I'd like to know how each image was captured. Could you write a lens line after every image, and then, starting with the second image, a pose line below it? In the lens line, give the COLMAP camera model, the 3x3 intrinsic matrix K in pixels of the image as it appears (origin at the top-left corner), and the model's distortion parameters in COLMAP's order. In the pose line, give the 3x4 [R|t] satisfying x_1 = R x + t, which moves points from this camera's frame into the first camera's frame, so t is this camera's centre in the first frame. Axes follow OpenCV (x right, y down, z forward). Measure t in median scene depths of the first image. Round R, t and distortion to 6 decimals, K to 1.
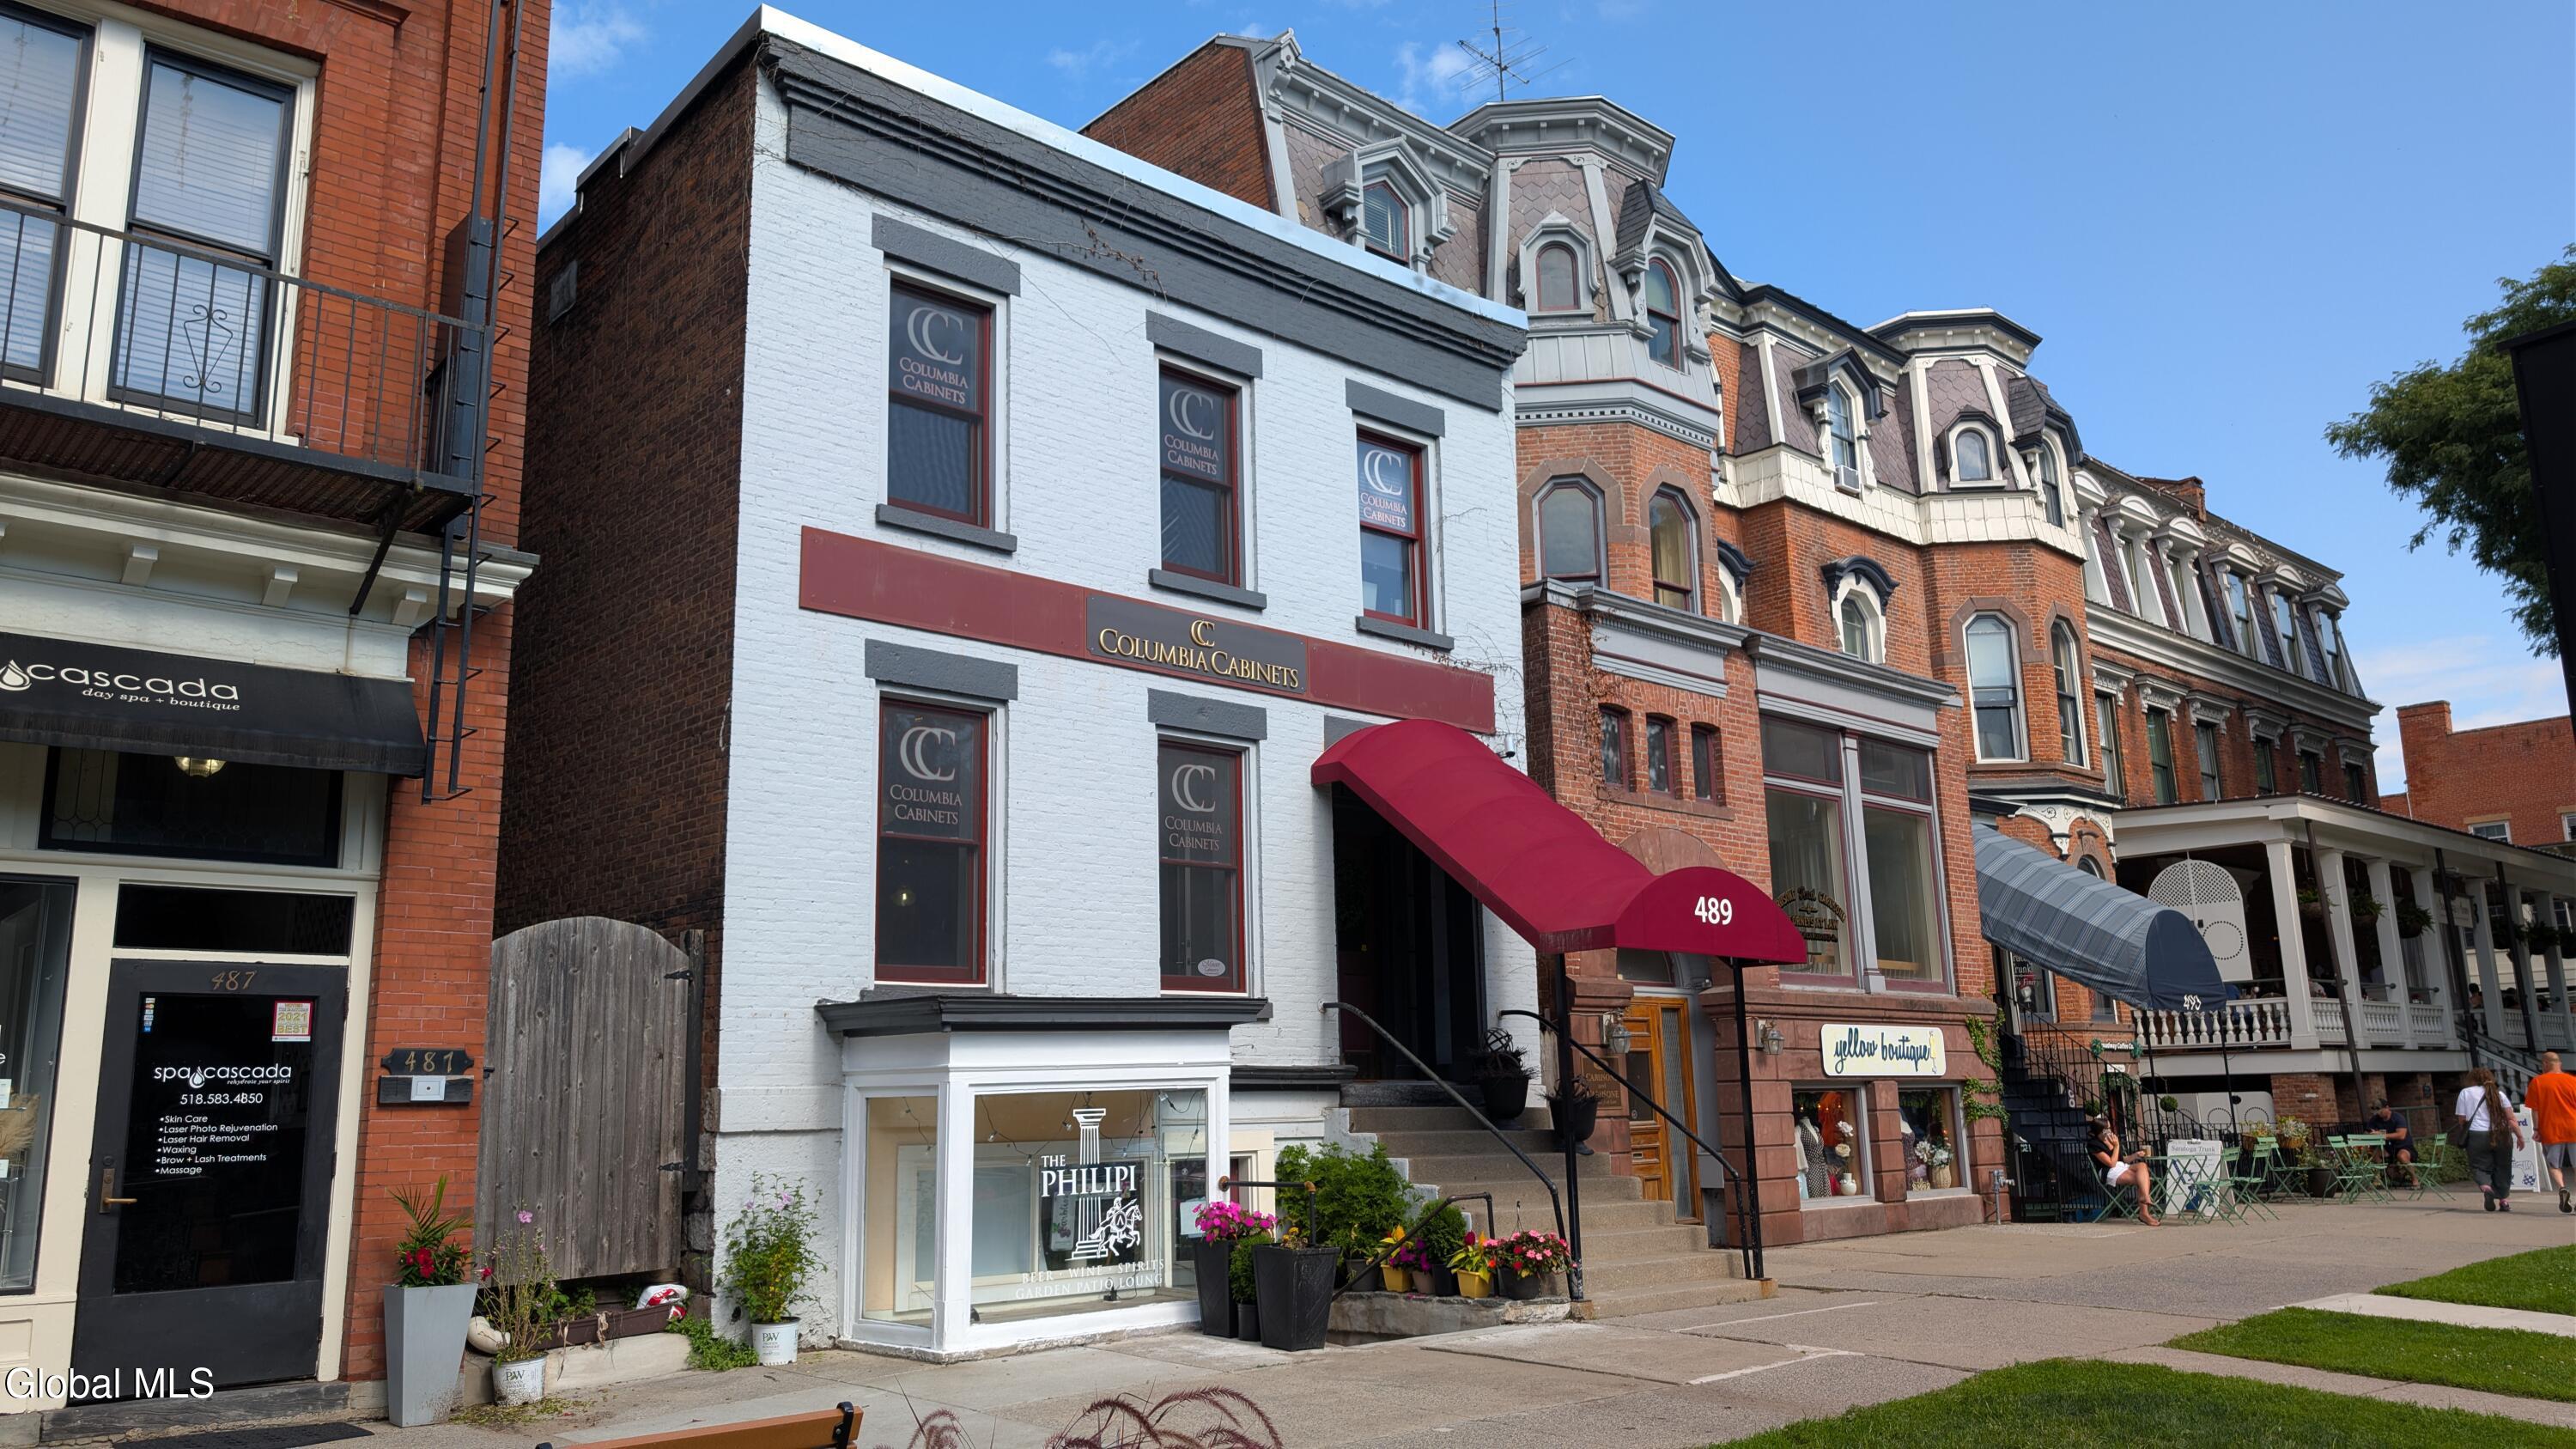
lens RADIAL K [[1839.1, 0, 1273.2], [0, 1839.1, 758.5], [0, 0, 1]] dist [0.034219, -0.035215]
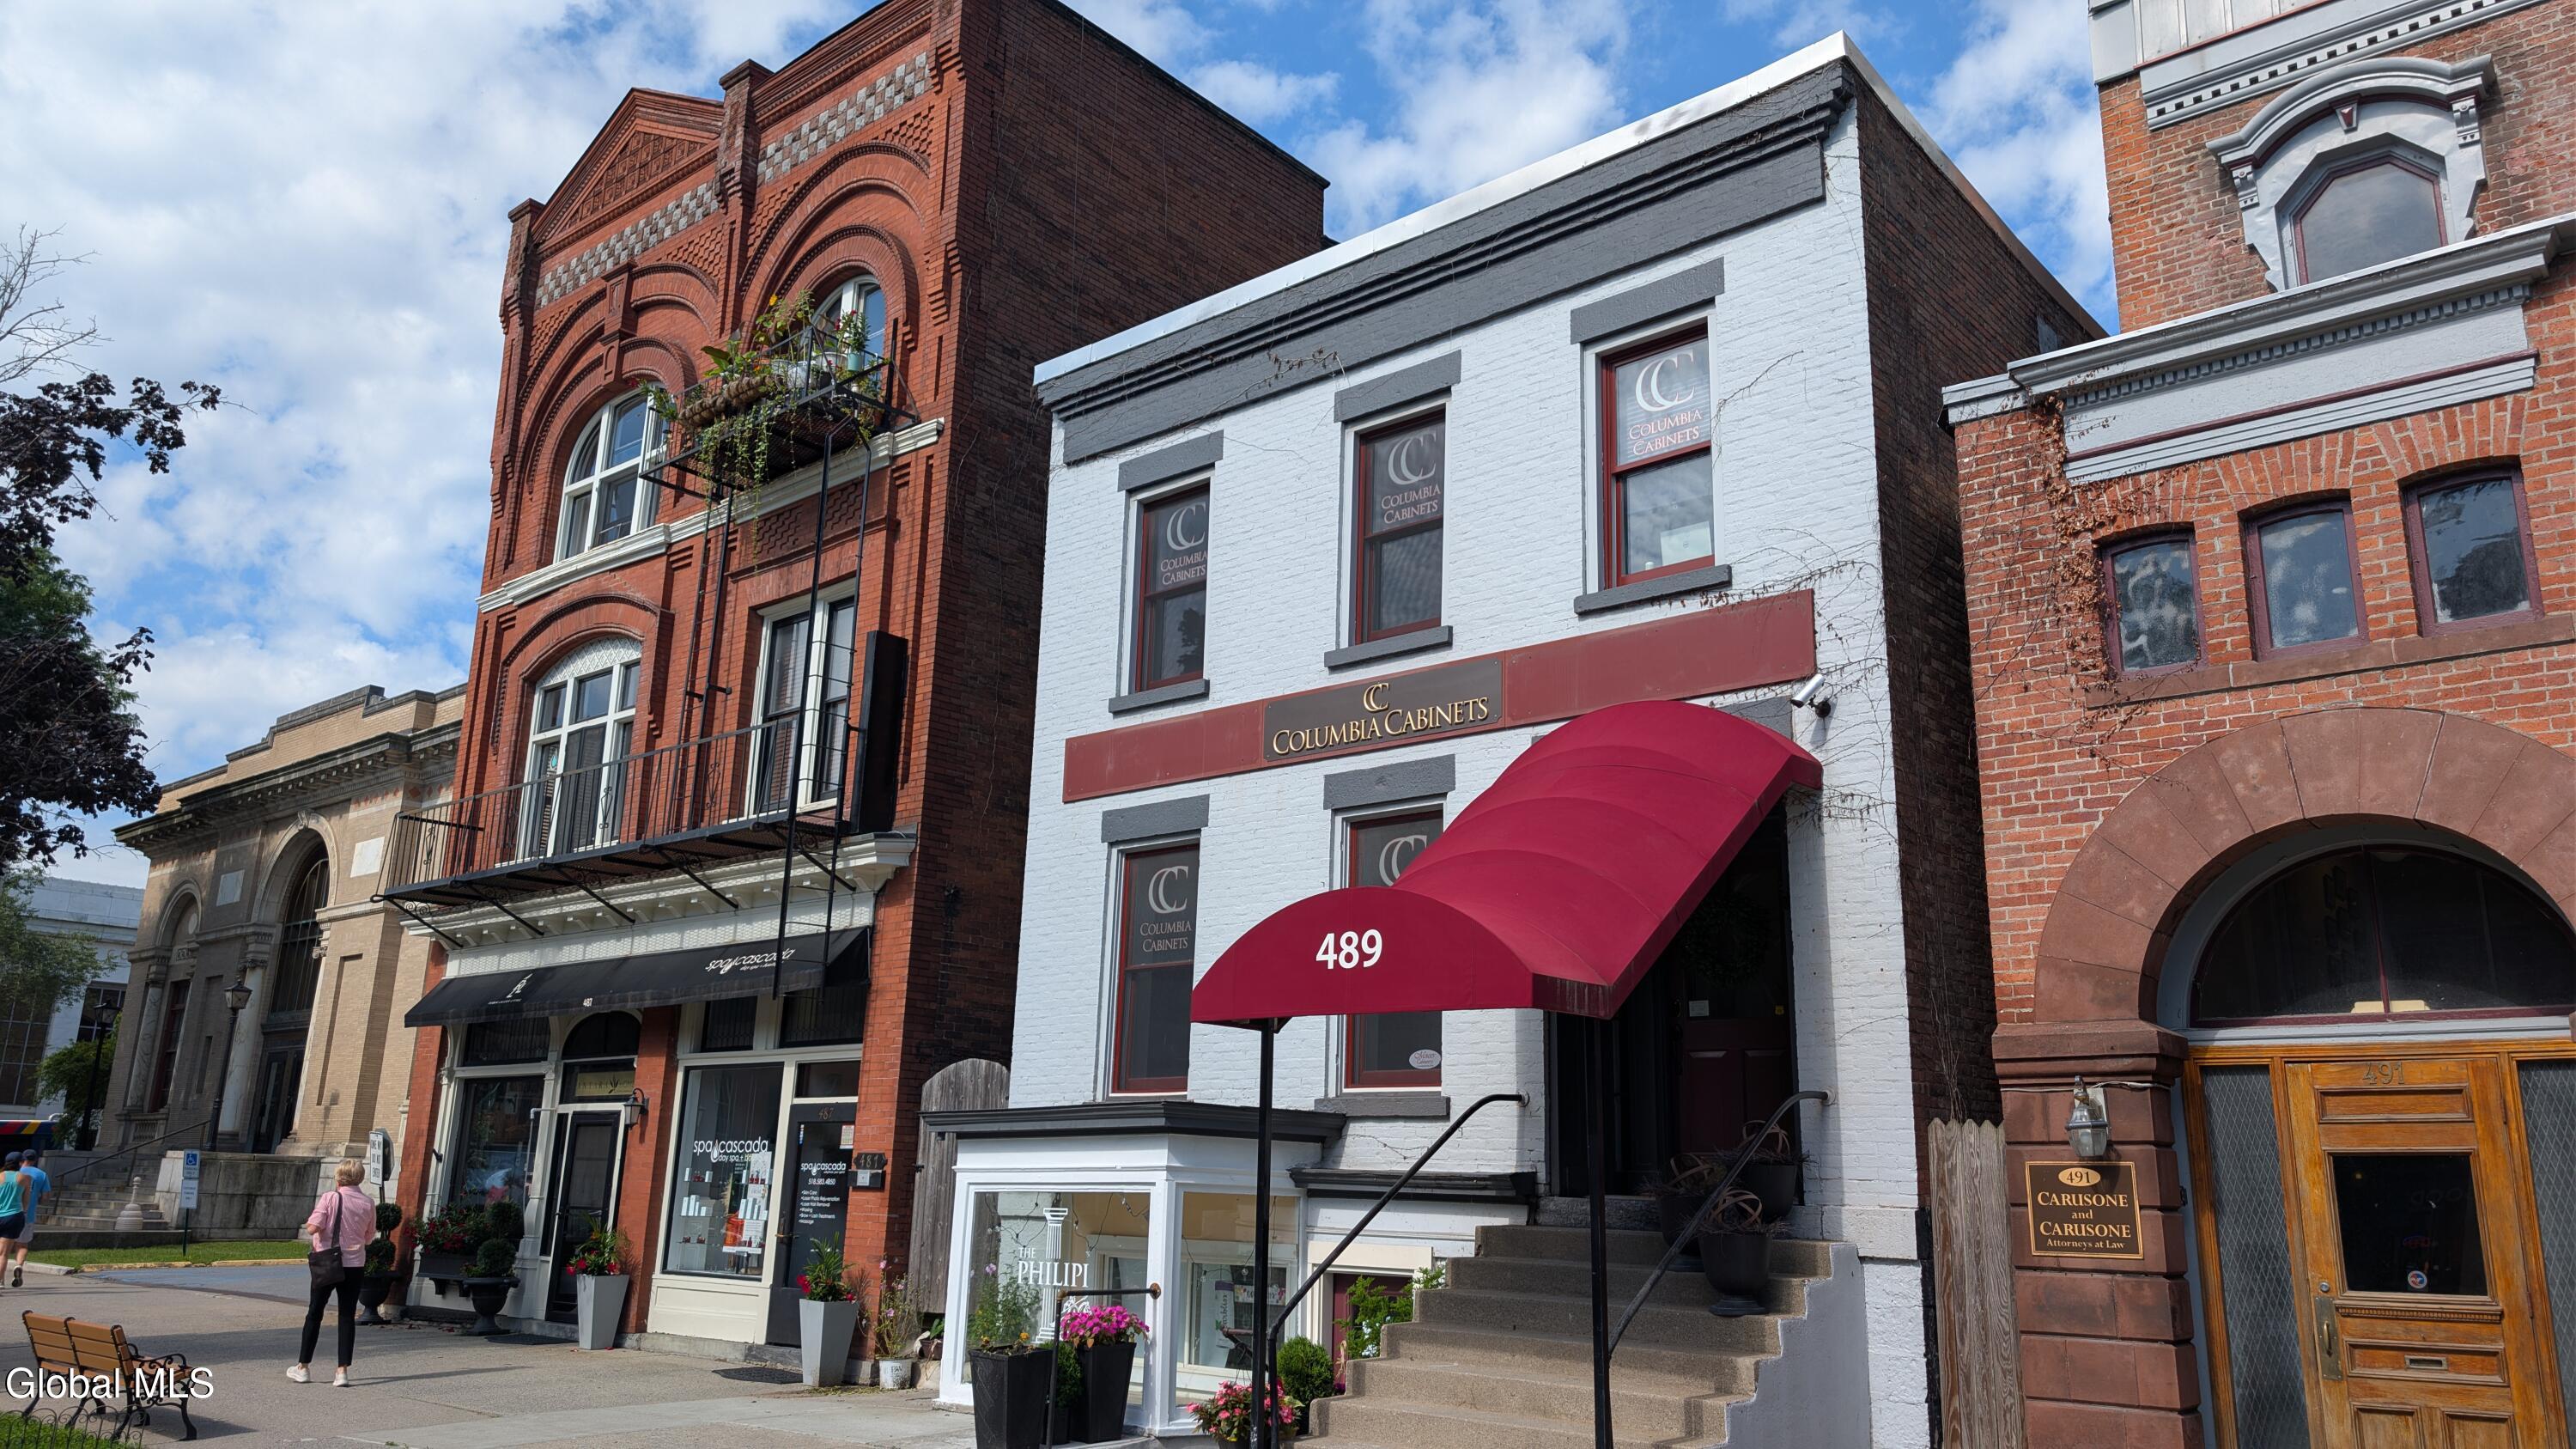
lens RADIAL K [[1839.1, 0, 1290.4], [0, 1839.1, 732.0], [0, 0, 1]] dist [0.034219, -0.035215]
pose [[0.126990, -0.219279, -0.967362, 0.838661], [0.159860, 0.967034, -0.198219, 0.123873], [0.978937, -0.129471, 0.157858, 0.793475]]
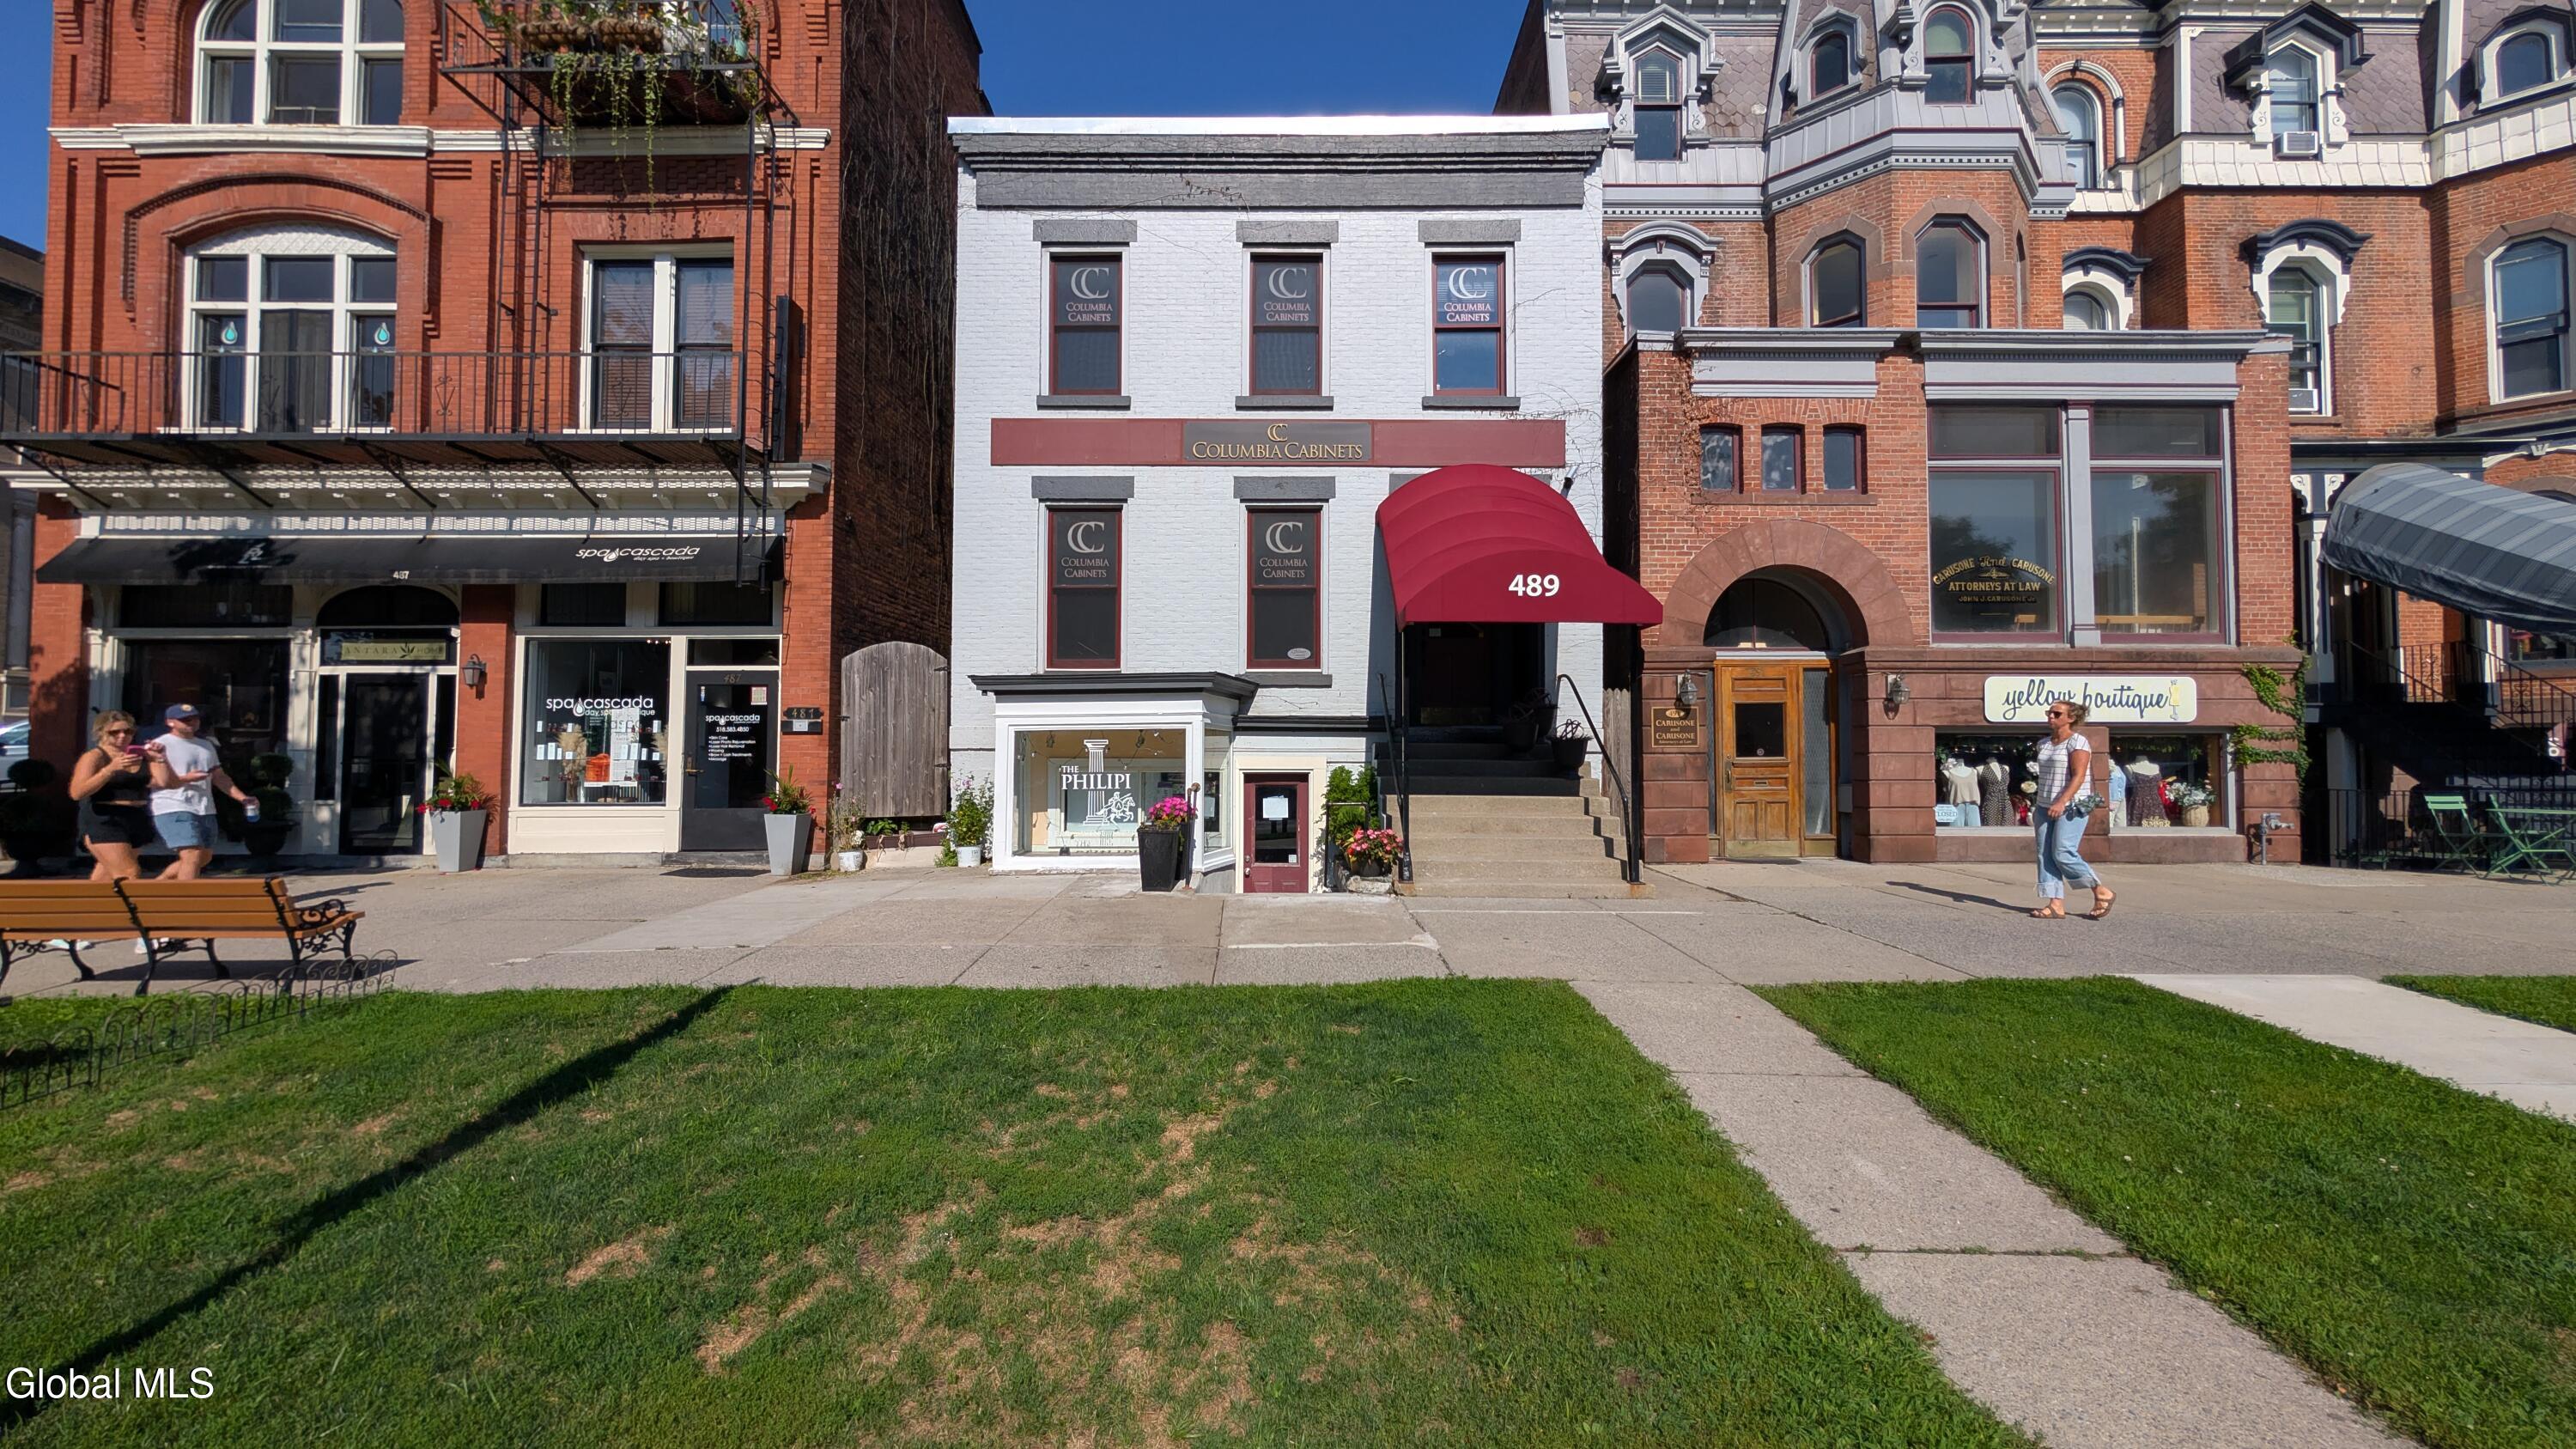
lens RADIAL K [[970.5, 0, 1266.4], [0, 970.5, 729.6], [0, 0, 1]] dist [-0.002587, 0.000781]
pose [[0.747023, 0.002745, -0.664793, 0.476287], [0.111201, 0.985387, 0.129024, 0.066850], [0.655432, -0.170310, 0.735801, 0.358574]]
